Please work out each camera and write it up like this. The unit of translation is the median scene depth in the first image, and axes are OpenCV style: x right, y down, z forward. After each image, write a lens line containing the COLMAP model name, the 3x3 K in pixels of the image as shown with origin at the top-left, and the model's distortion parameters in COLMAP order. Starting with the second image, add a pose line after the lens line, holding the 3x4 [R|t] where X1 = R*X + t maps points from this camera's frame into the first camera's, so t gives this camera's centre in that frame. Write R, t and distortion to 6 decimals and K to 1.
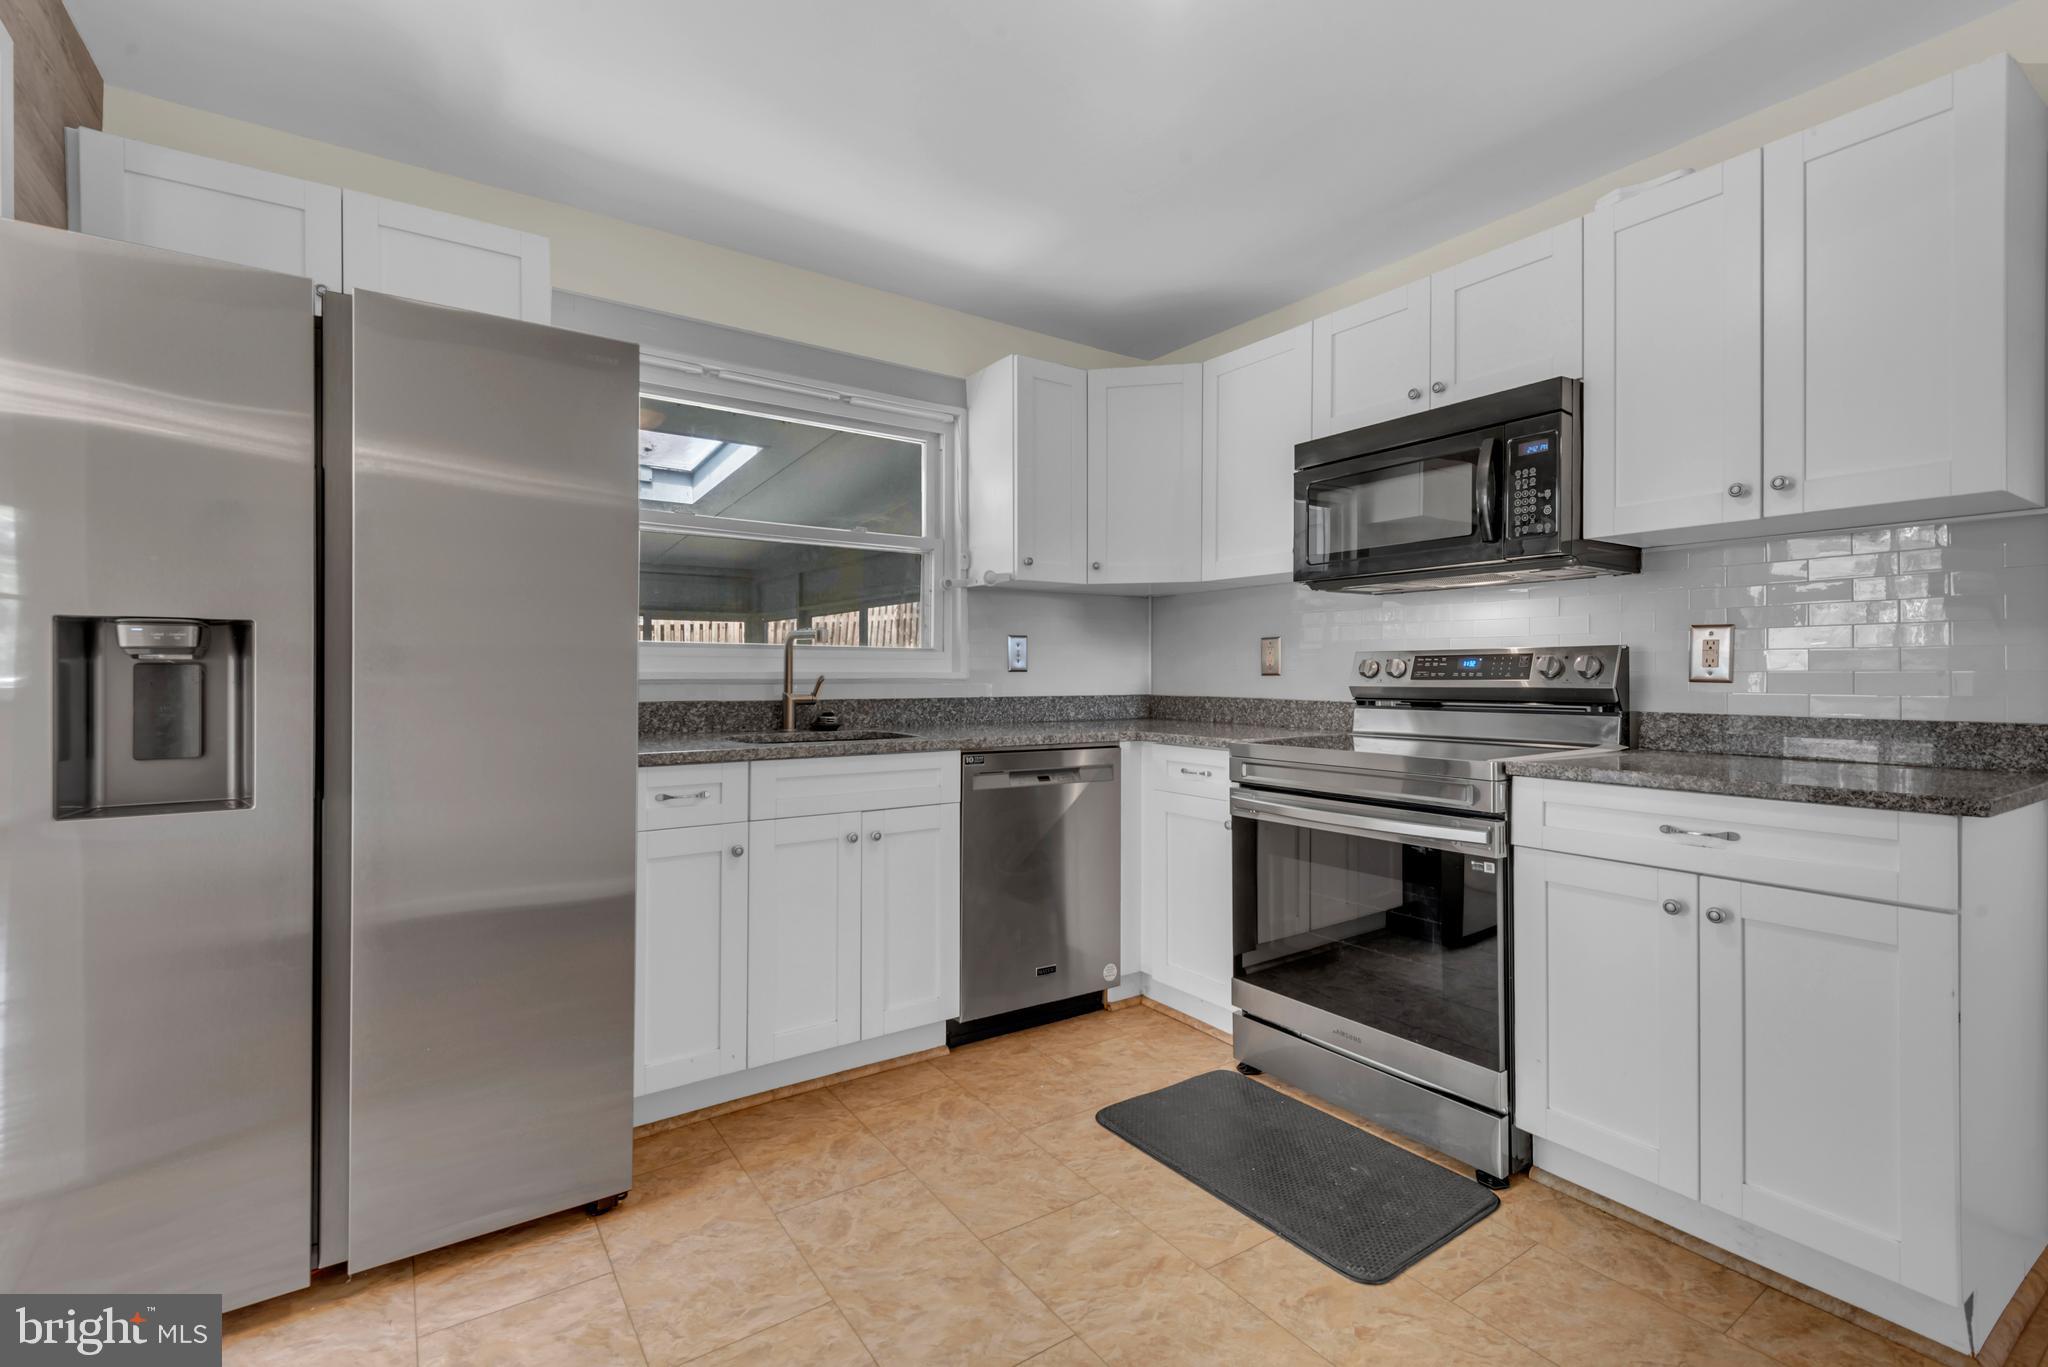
lens RADIAL K [[915.4, 0, 1017.7], [0, 915.4, 669.9], [0, 0, 1]] dist [0.012484, -0.002932]
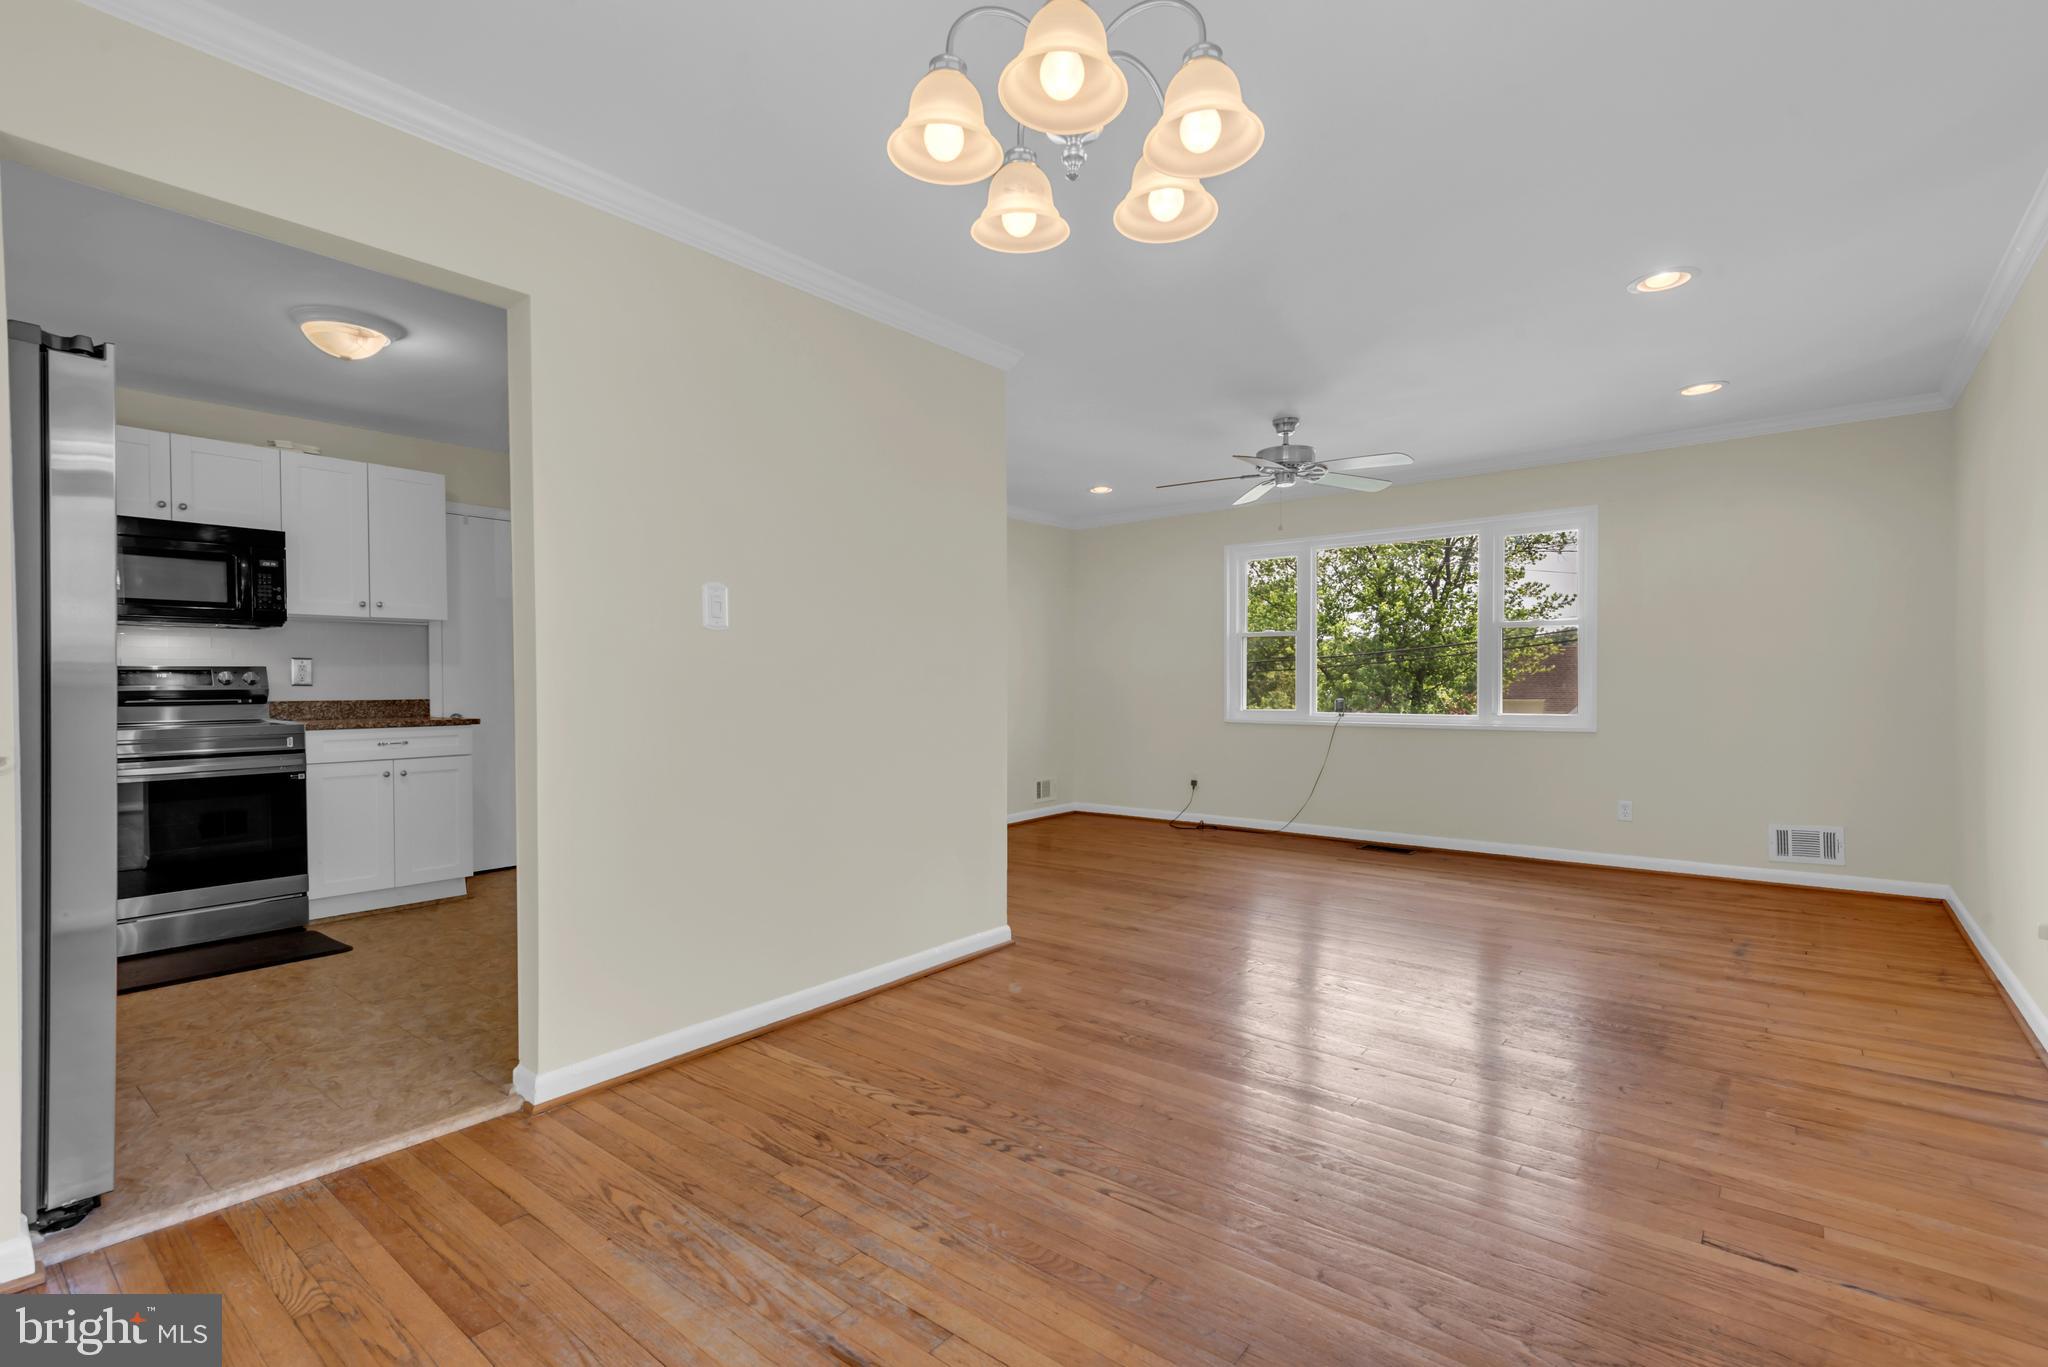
lens RADIAL K [[947.5, 0, 1021.4], [0, 947.5, 689.1], [0, 0, 1]] dist [0.007369, -0.004169]
pose [[-0.283124, -0.006115, 0.959064, -1.640803], [0.000535, 0.999979, 0.006534, 0.006796], [-0.959083, 0.002363, -0.283115, 0.053669]]
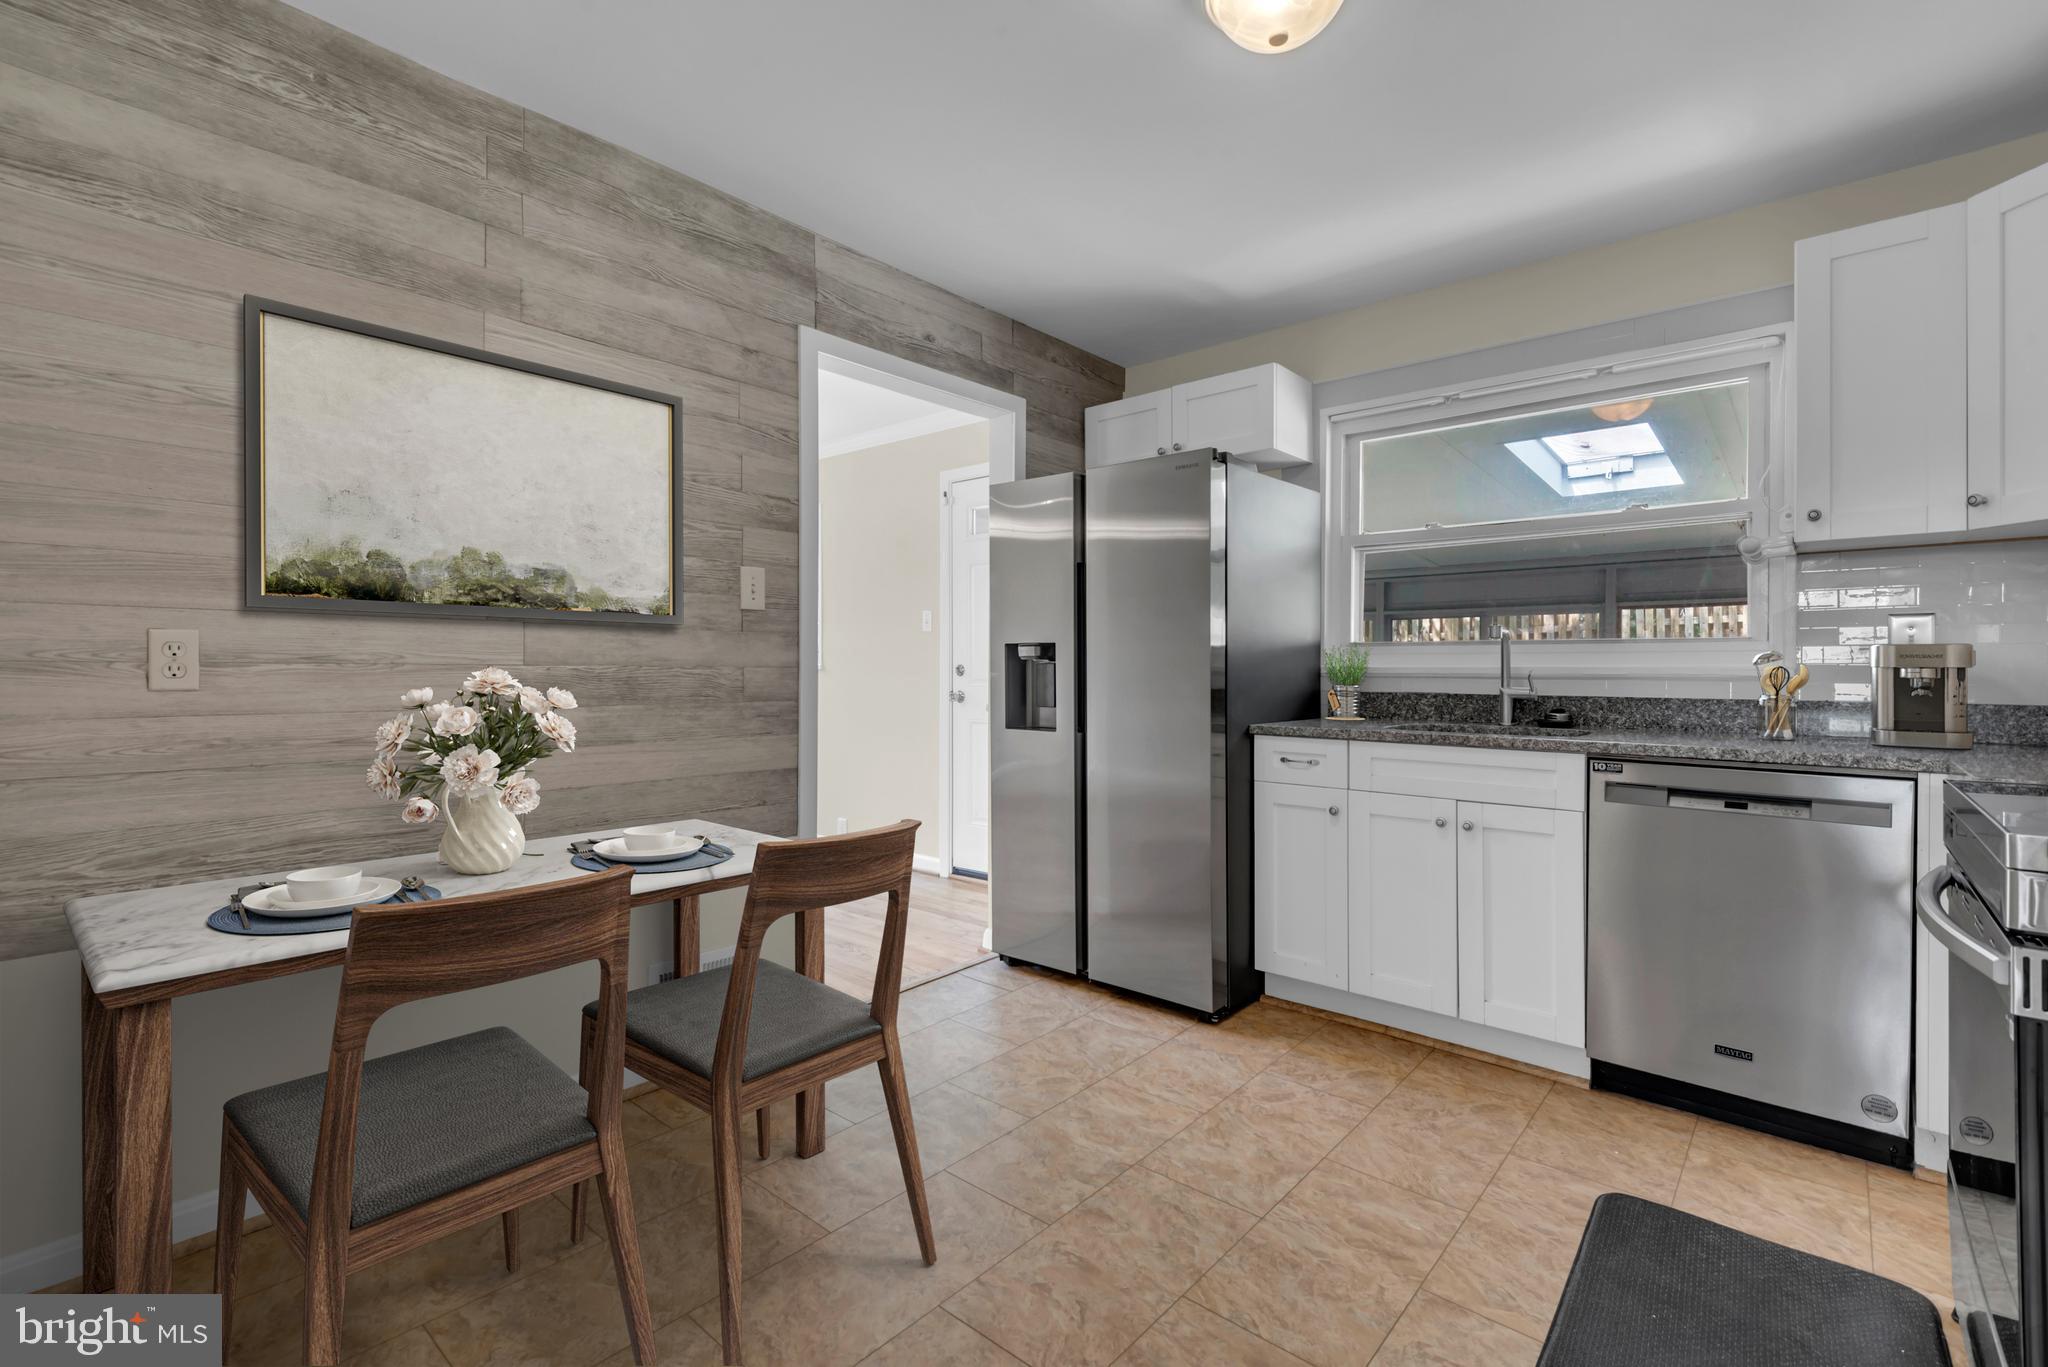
lens RADIAL K [[921.7, 0, 1016.0], [0, 921.7, 672.5], [0, 0, 1]] dist [0.021938, -0.004651]
pose [[0.245092, 0.004514, -0.969489, 0.751560], [0.002556, 0.999983, 0.005303, 0.001424], [0.969496, -0.003778, 0.245076, 0.255408]]
